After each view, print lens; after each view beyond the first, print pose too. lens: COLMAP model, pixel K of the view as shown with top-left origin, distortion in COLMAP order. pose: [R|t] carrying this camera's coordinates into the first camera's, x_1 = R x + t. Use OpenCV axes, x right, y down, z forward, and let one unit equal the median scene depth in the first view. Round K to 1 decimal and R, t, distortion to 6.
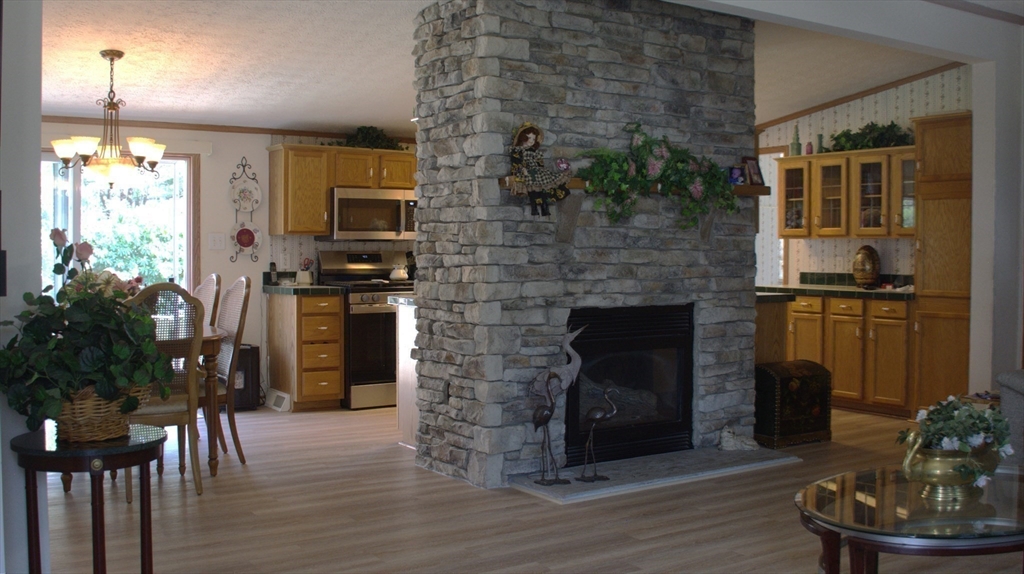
lens RADIAL K [[1015.2, 0, 490.3], [0, 1015.2, 284.4], [0, 0, 1]] dist [-0.117750, 0.000000]
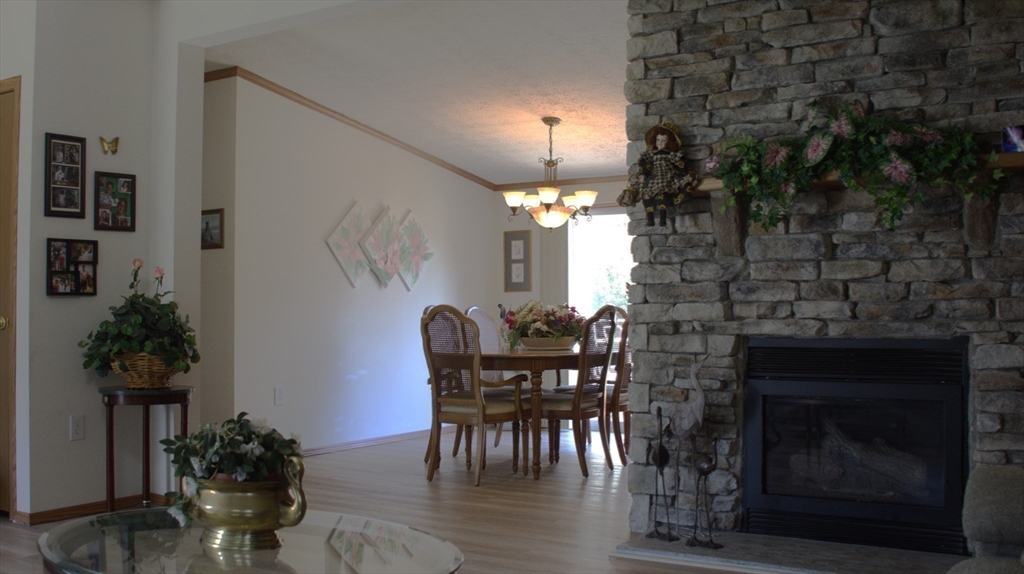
lens RADIAL K [[1015.2, 0, 479.5], [0, 1015.2, 292.0], [0, 0, 1]] dist [-0.117750, 0.000000]
pose [[0.390440, -0.023629, -0.920325, 0.677234], [-0.029815, 0.998822, -0.038292, 0.023245], [0.920145, 0.042390, 0.389276, 0.444130]]
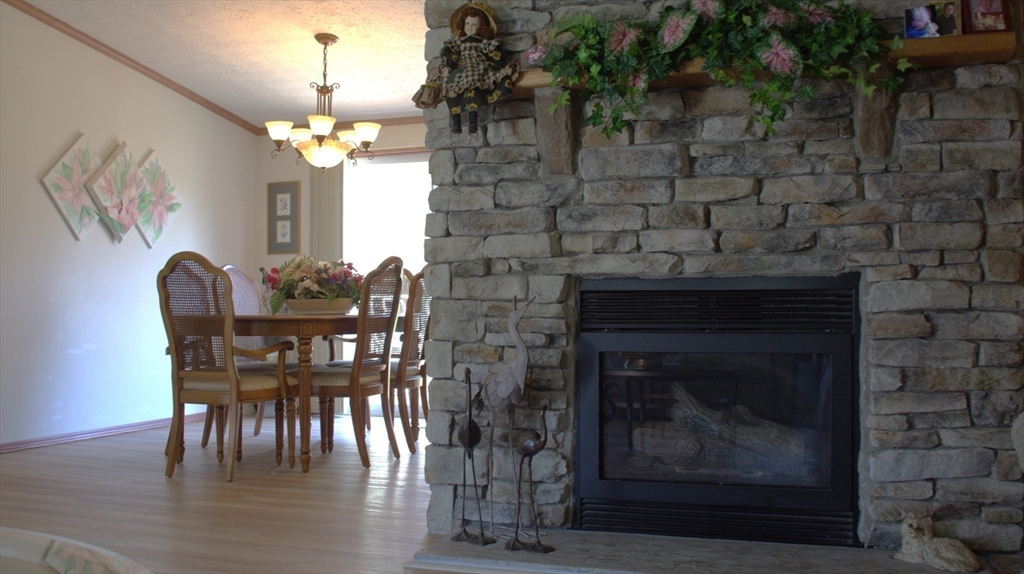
lens RADIAL K [[1015.2, 0, 513.1], [0, 1015.2, 297.1], [0, 0, 1]] dist [-0.117750, 0.000000]
pose [[0.611911, -0.012184, -0.790833, 0.508130], [-0.024958, 0.999086, -0.034704, 0.054055], [0.790533, 0.040973, 0.611048, 0.530135]]
